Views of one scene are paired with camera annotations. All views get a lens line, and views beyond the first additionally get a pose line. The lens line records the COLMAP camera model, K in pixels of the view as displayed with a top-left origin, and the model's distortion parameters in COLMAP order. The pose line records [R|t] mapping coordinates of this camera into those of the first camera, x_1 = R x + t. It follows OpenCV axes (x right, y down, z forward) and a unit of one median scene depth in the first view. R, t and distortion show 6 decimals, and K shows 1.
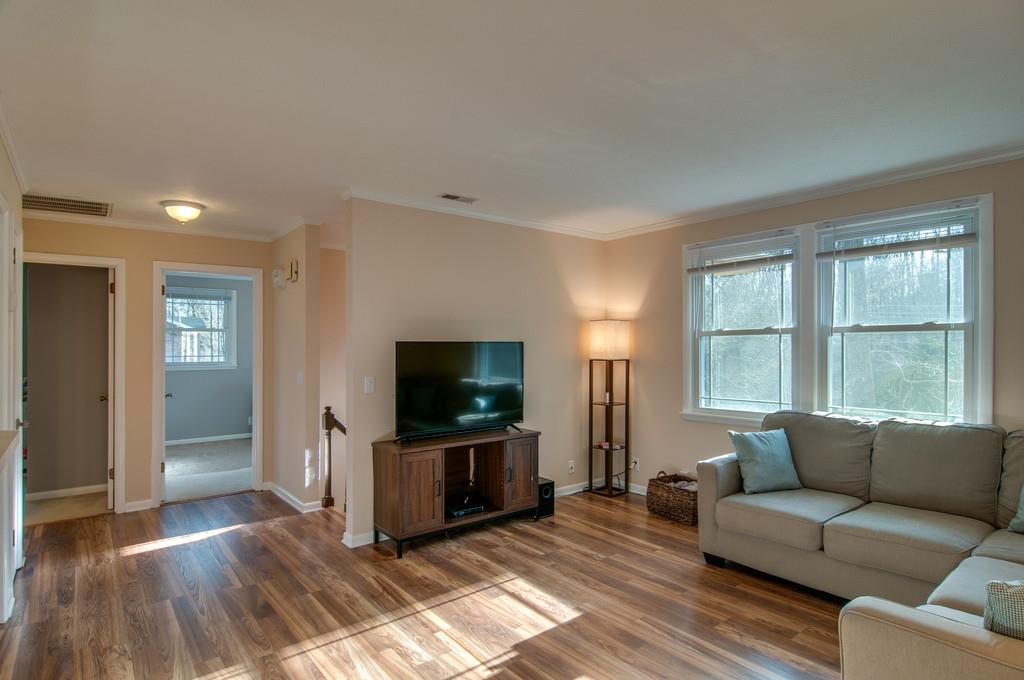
lens RADIAL K [[549.9, 0, 536.2], [0, 549.9, 354.9], [0, 0, 1]] dist [-0.003689, -0.004423]
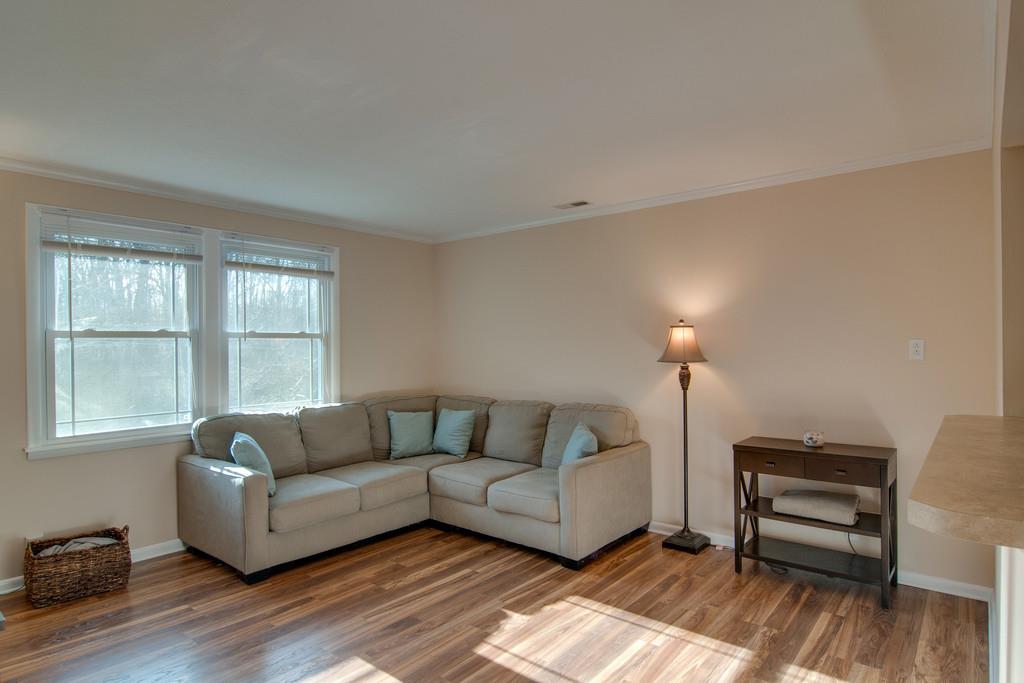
lens RADIAL K [[568.7, 0, 515.4], [0, 568.7, 350.4], [0, 0, 1]] dist [-0.003244, -0.010314]
pose [[-0.173378, 0.002810, 0.984851, -0.574282], [0.029773, 0.999554, 0.002390, -0.001792], [-0.984405, 0.029736, -0.173384, 0.586042]]
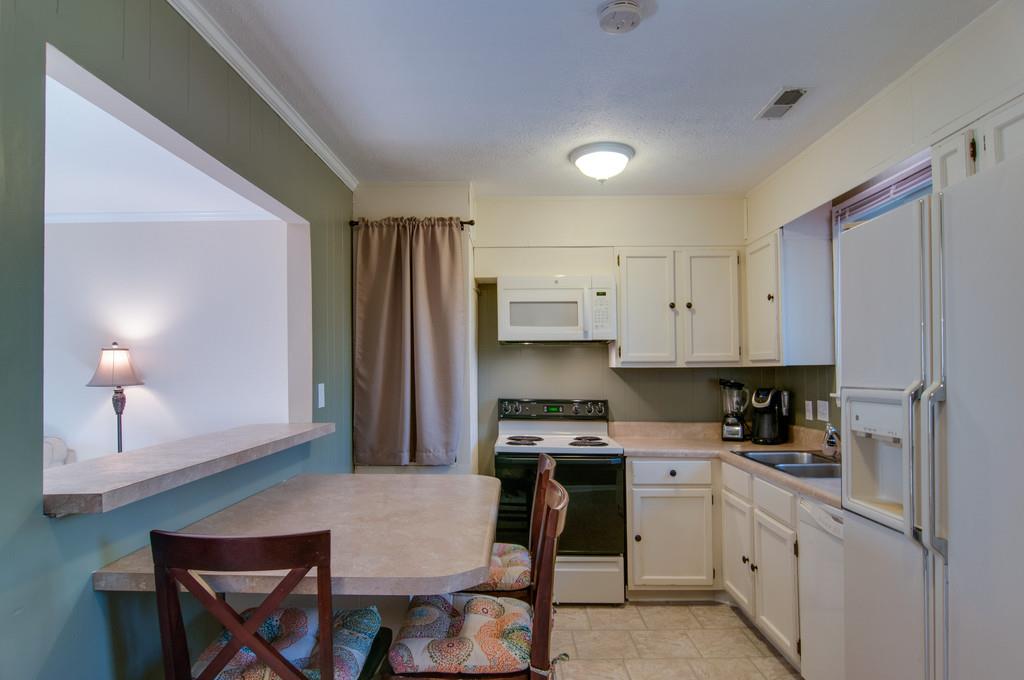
lens RADIAL K [[592.6, 0, 513.2], [0, 592.6, 367.2], [0, 0, 1]] dist [-0.019309, 0.009696]
pose [[-0.745680, 0.010725, 0.666218, -0.797287], [0.022169, 0.999716, 0.008720, 0.003346], [-0.665935, 0.021271, -0.745706, 0.437819]]
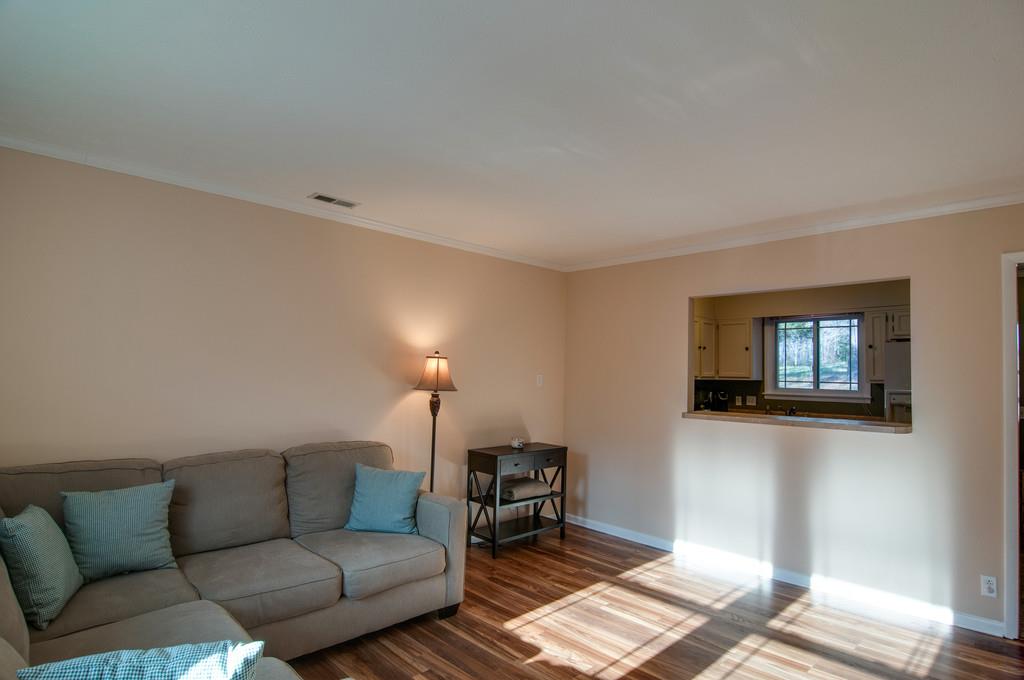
lens RADIAL K [[568.7, 0, 514.6], [0, 568.7, 353.9], [0, 0, 1]] dist [-0.003244, -0.010314]
pose [[-0.995739, -0.016464, -0.090735, 0.208957], [-0.015168, 0.999773, -0.014958, -0.023046], [0.090961, -0.013518, -0.995763, 1.144208]]
